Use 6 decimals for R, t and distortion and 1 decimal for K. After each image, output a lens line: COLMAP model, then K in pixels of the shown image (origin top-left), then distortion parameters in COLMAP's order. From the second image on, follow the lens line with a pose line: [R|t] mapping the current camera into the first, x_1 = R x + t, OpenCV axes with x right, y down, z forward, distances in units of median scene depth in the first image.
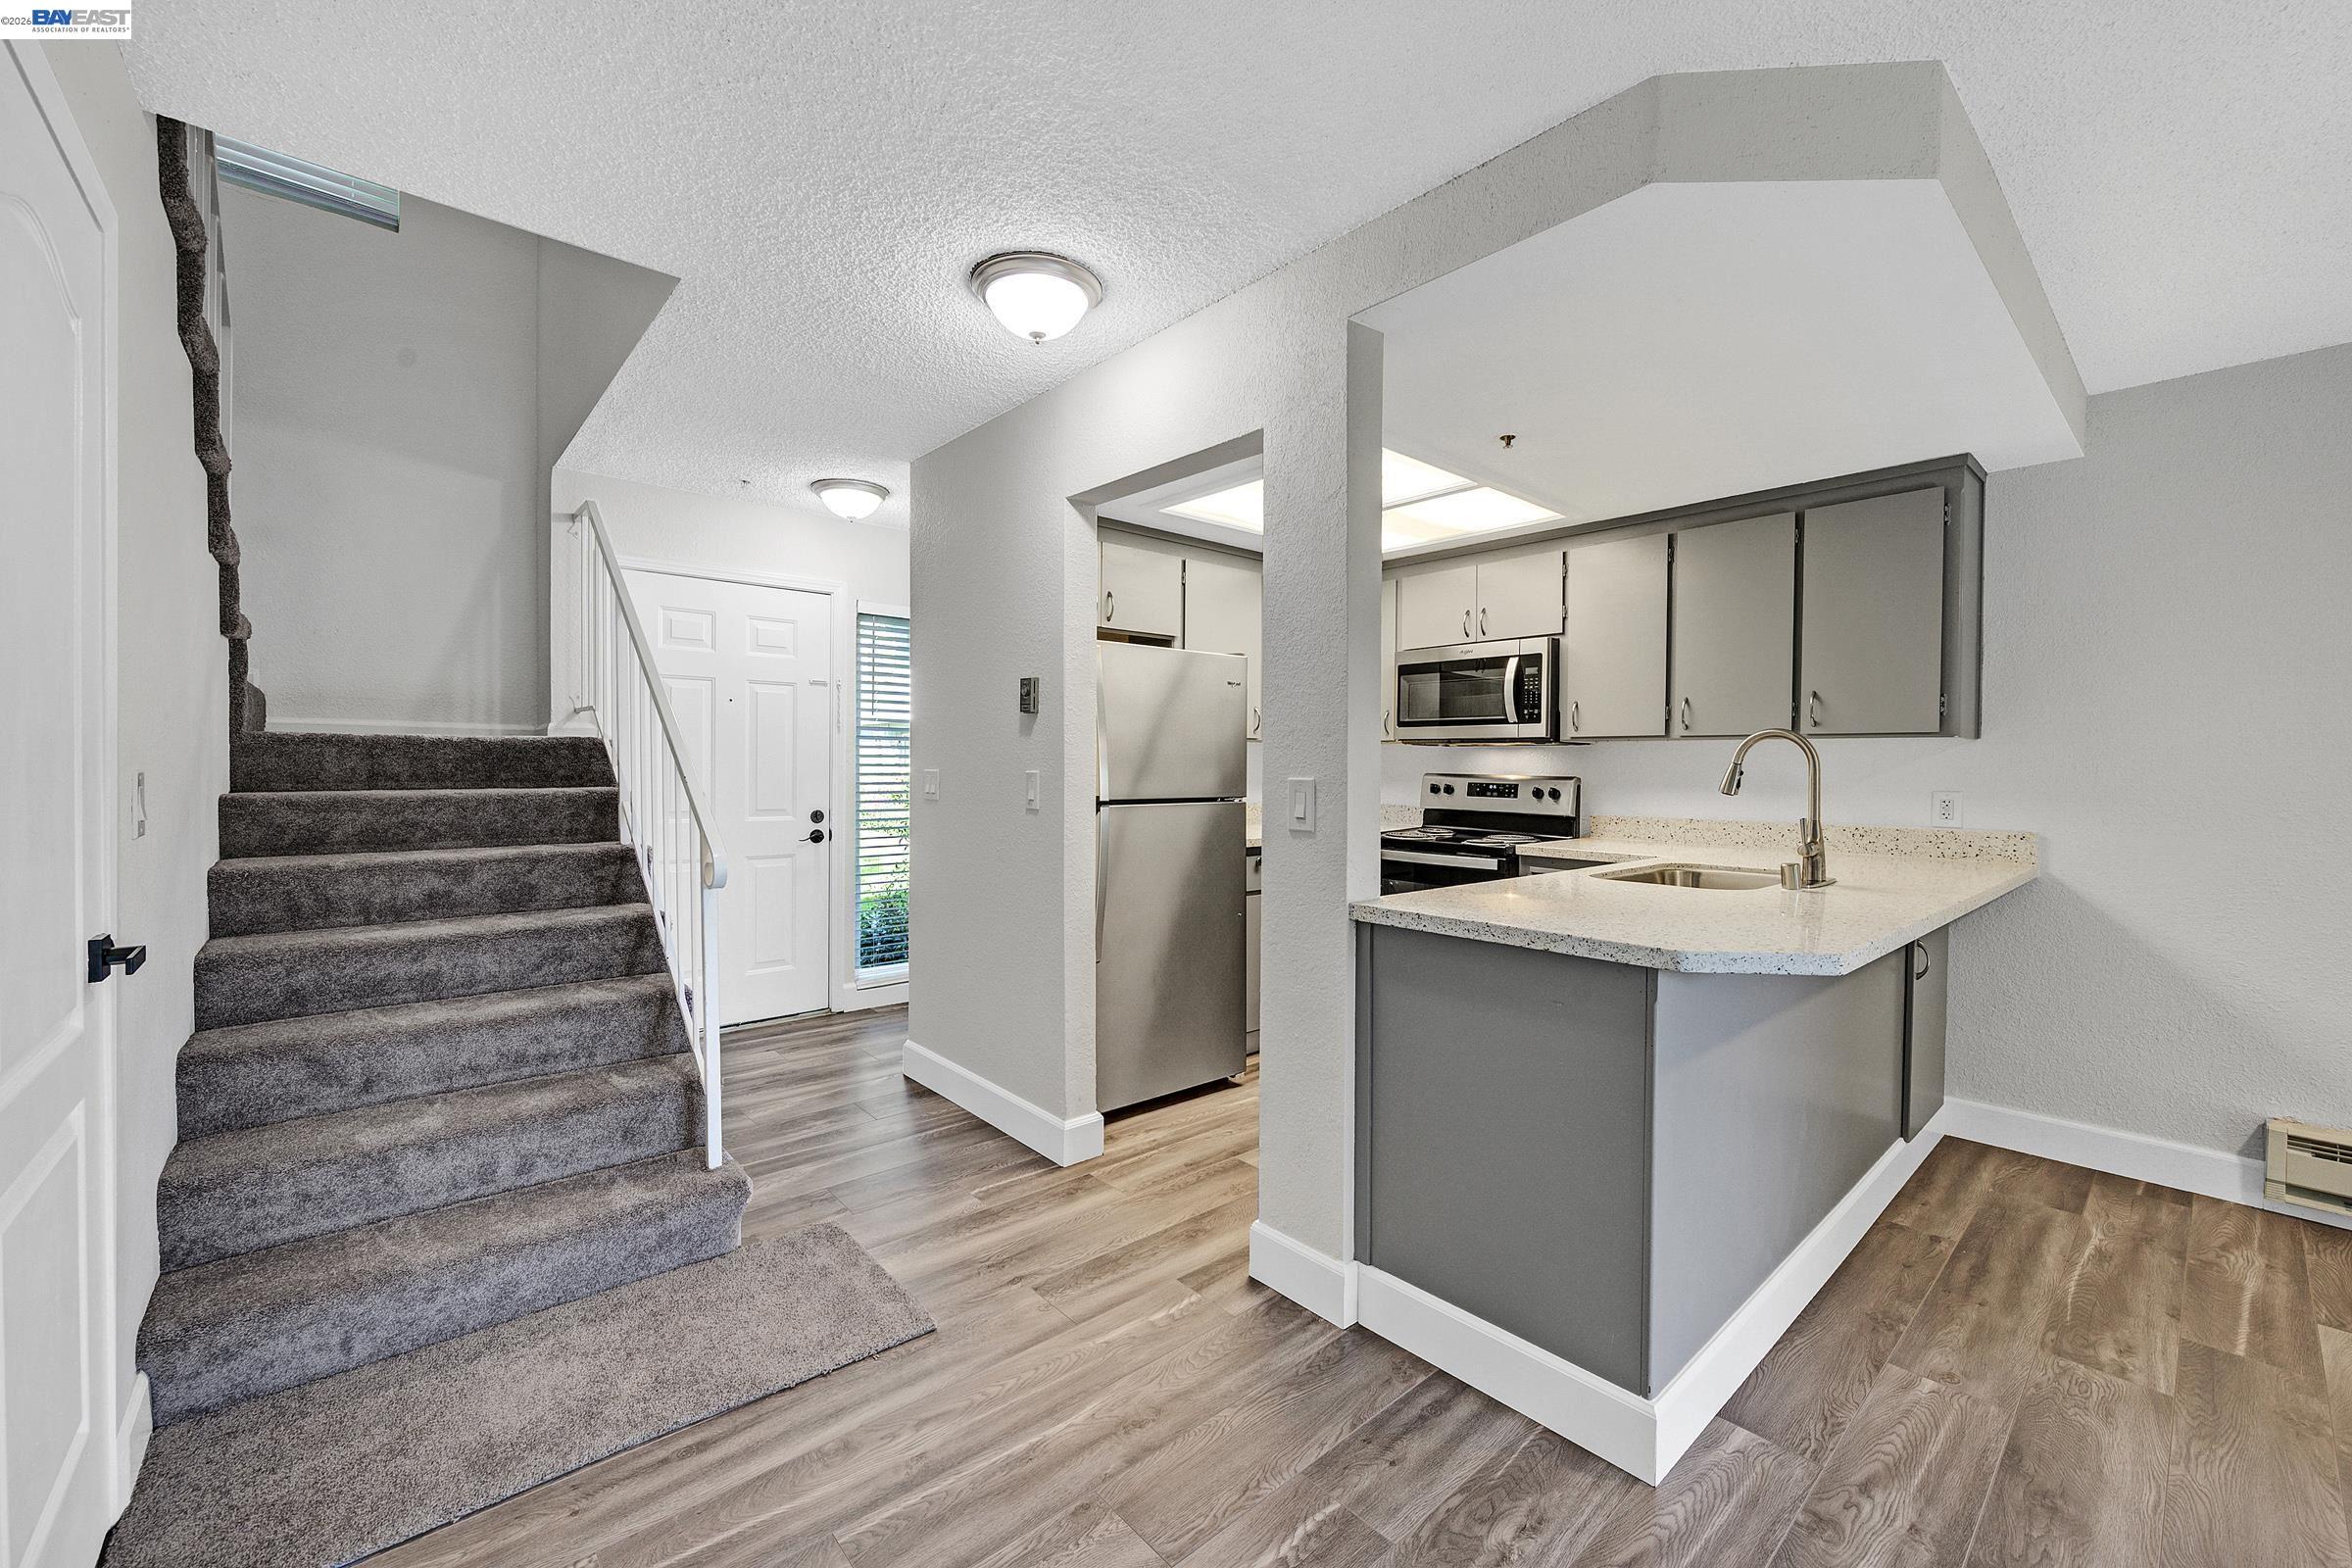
lens RADIAL K [[934.6, 0, 1182.0], [0, 934.6, 777.5], [0, 0, 1]] dist [-0.007110, 0.000337]
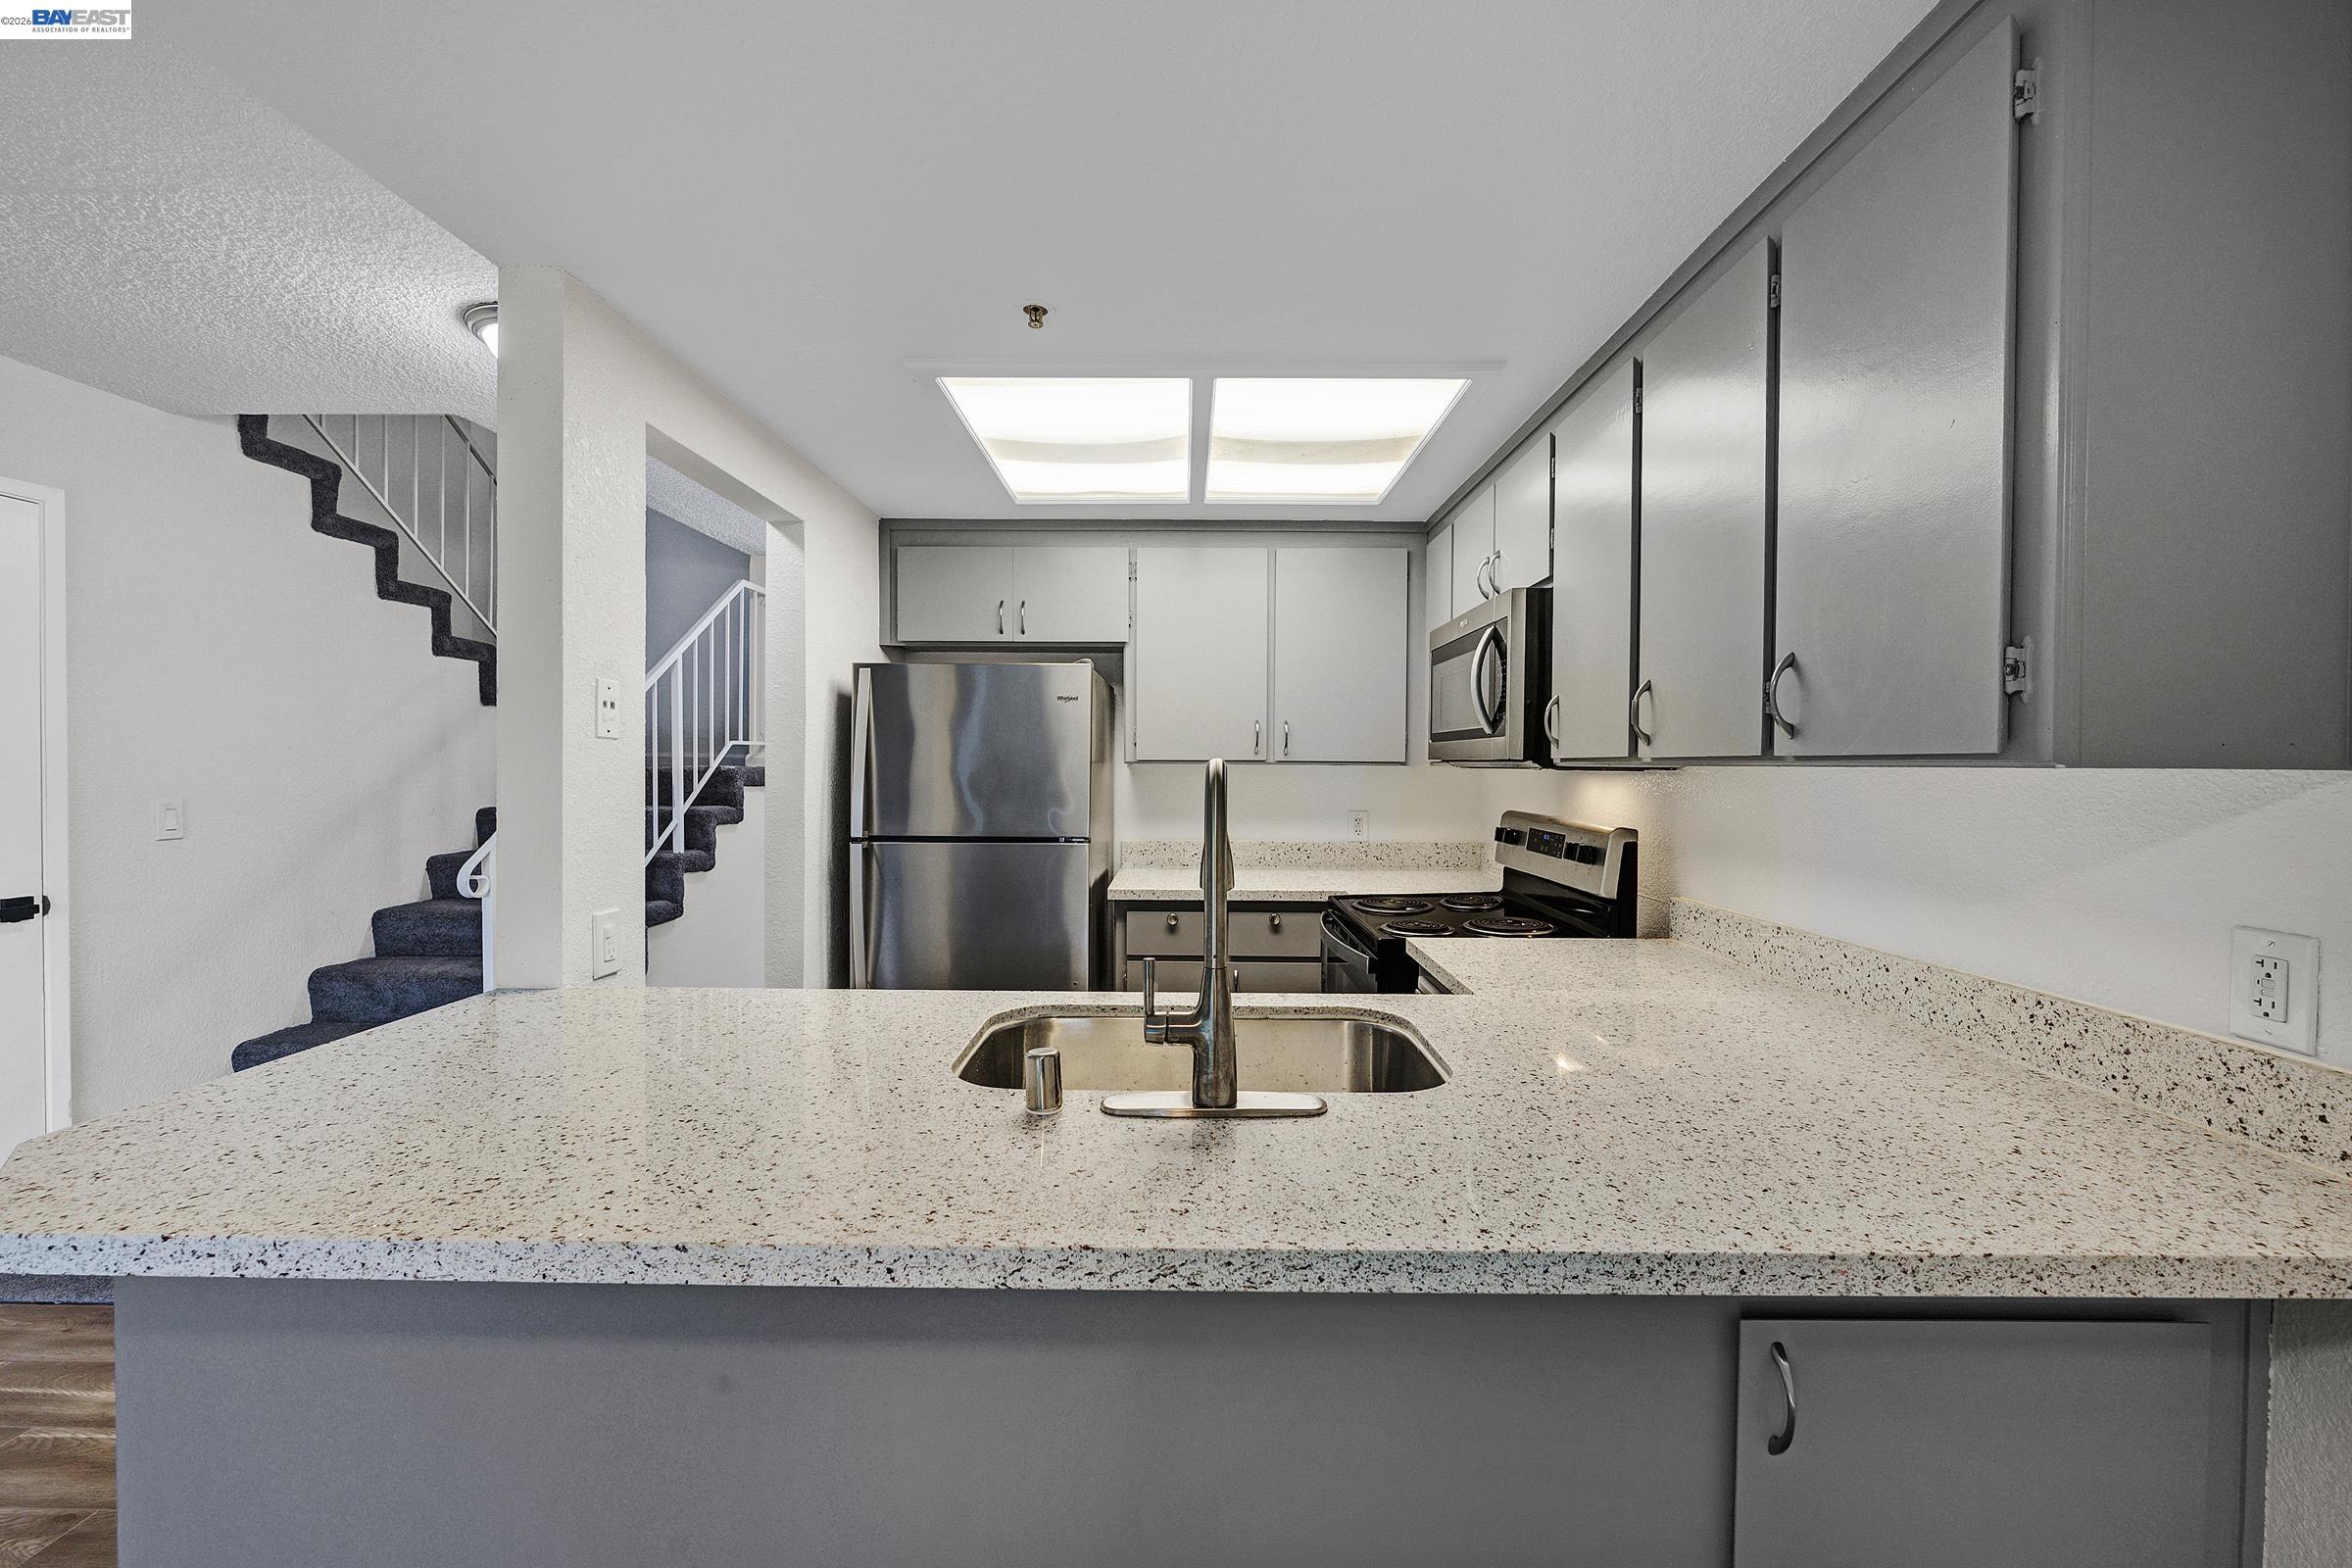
lens RADIAL K [[934.6, 0, 1182.0], [0, 934.6, 777.5], [0, 0, 1]] dist [-0.007110, 0.000337]
pose [[0.750387, 0.005331, -0.660977, 0.986117], [-0.011822, 0.999916, -0.005357, -0.042090], [0.660893, 0.011834, 0.750387, 0.670854]]
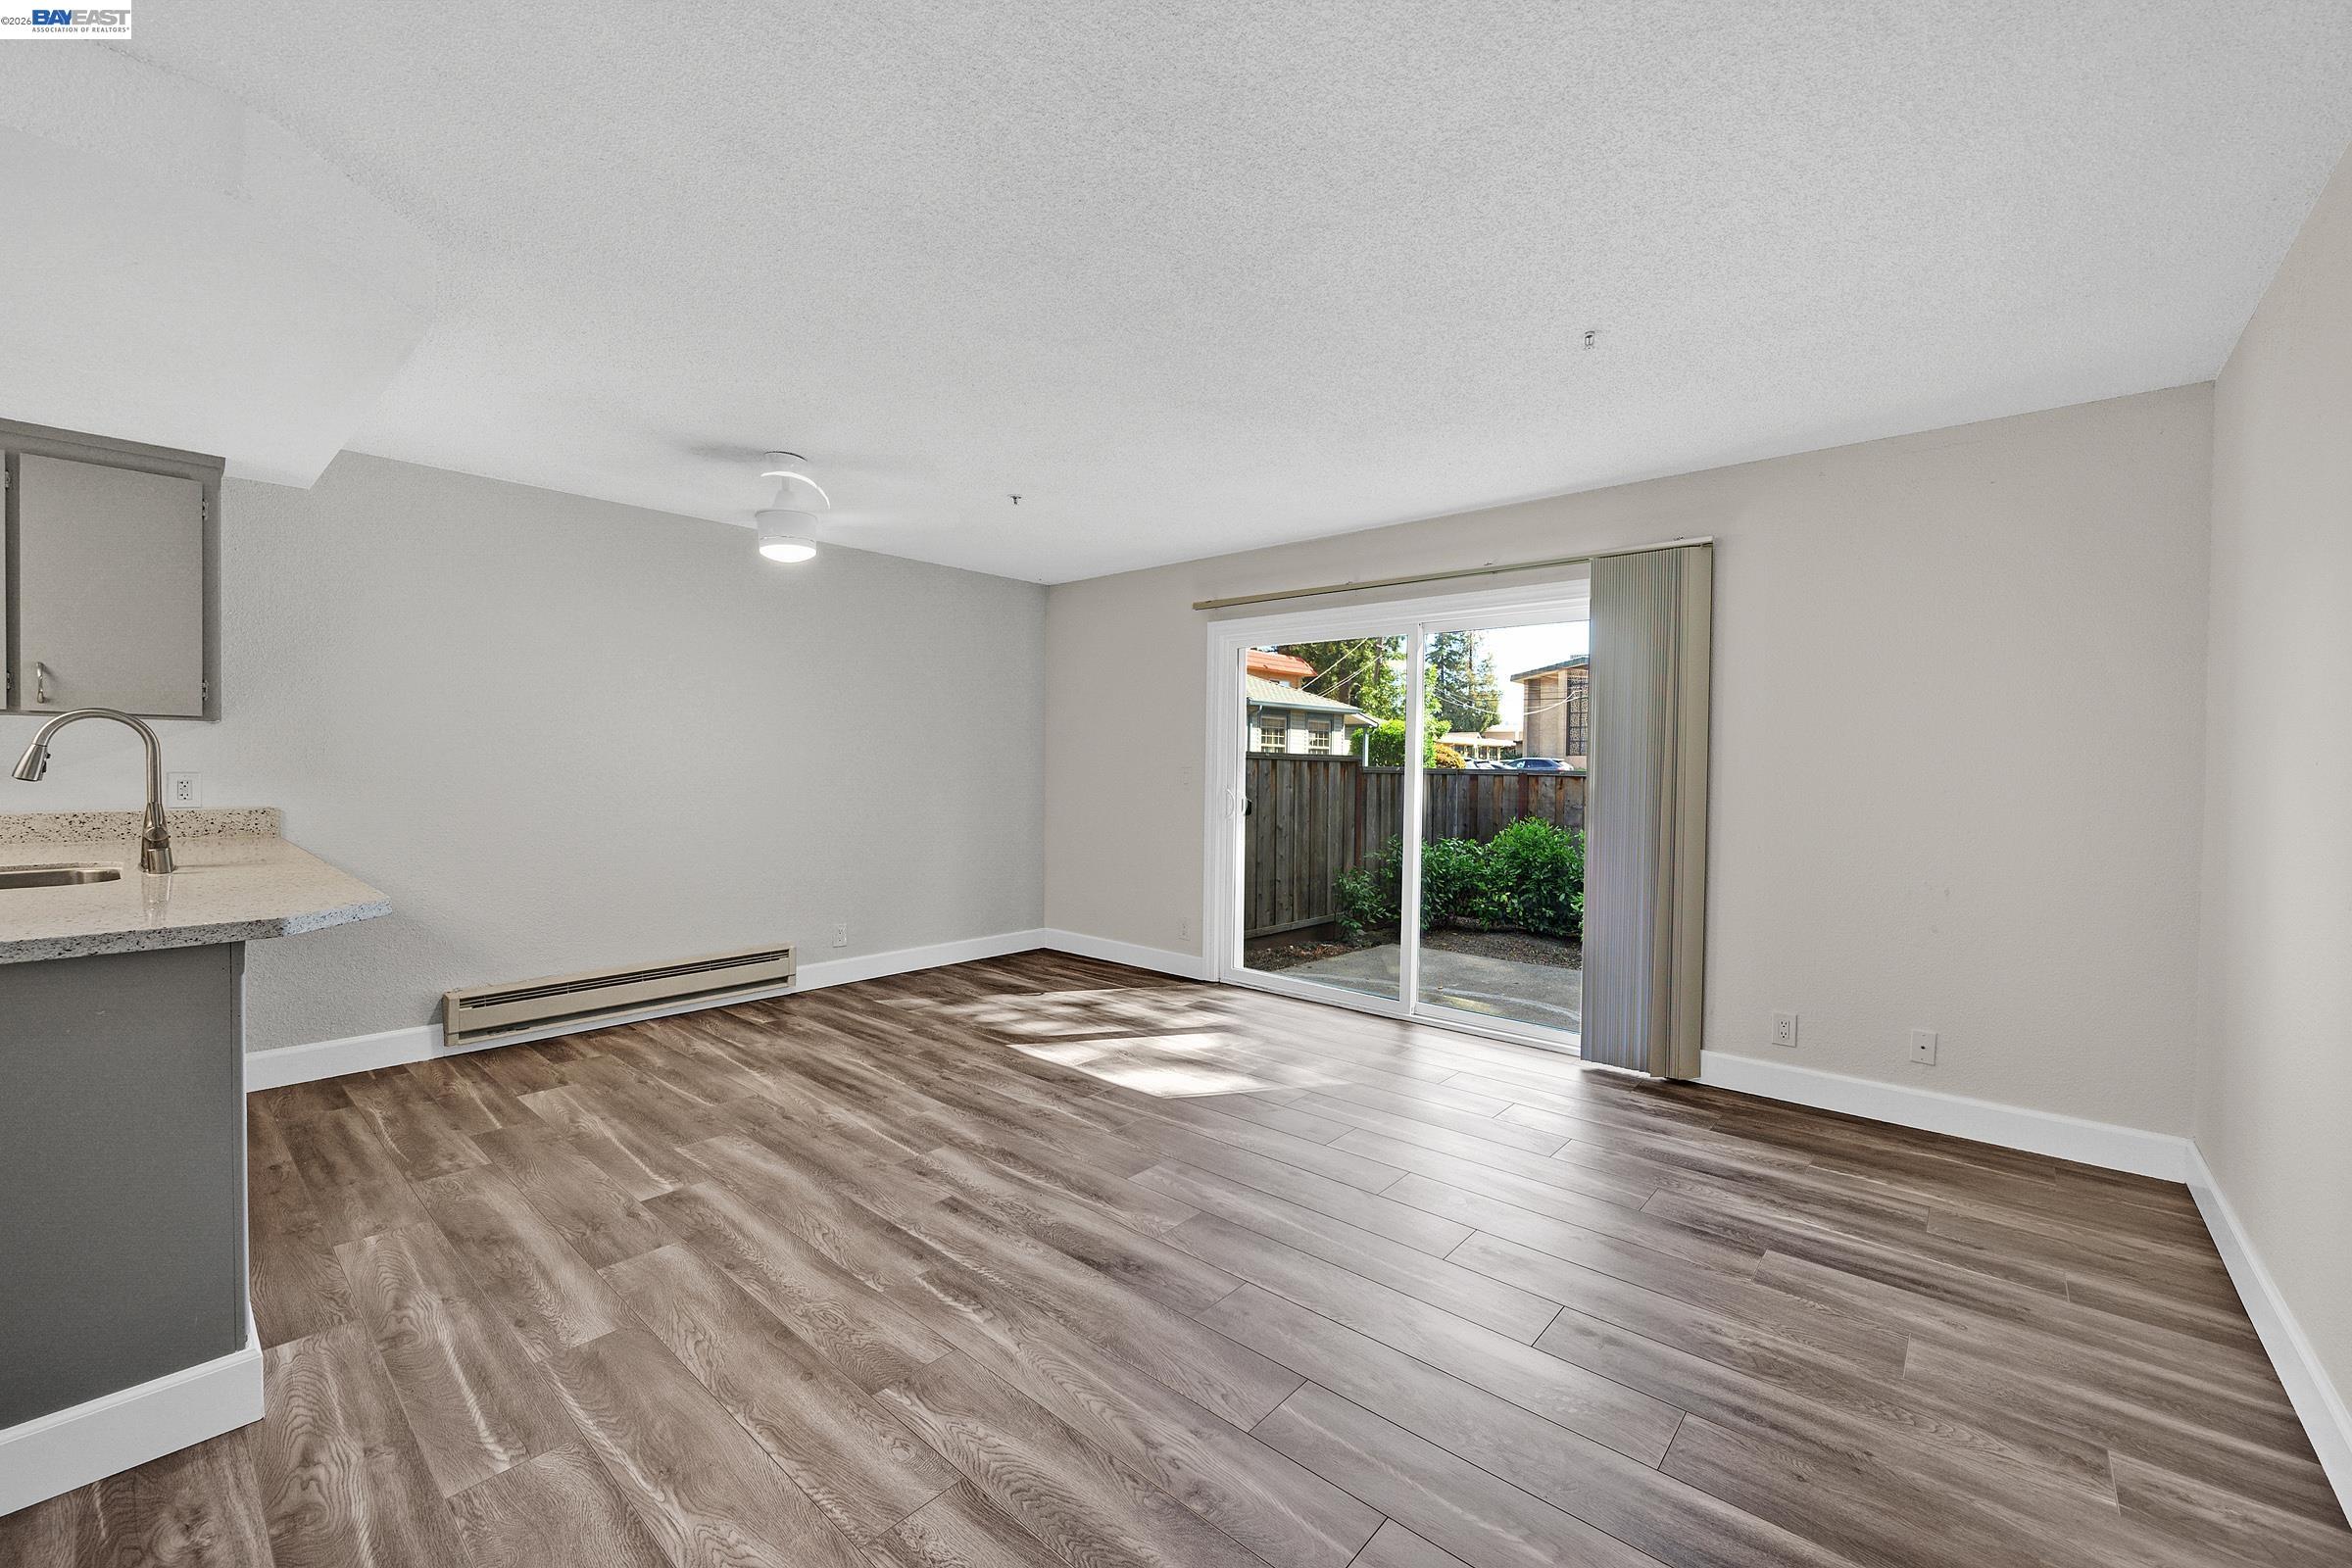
lens RADIAL K [[934.6, 0, 1182.0], [0, 934.6, 777.5], [0, 0, 1]] dist [-0.007110, 0.000337]
pose [[-0.128693, -0.028423, 0.991277, -0.443588], [0.004715, 0.999560, 0.029272, -0.005636], [-0.991673, 0.008441, -0.128502, 0.046749]]
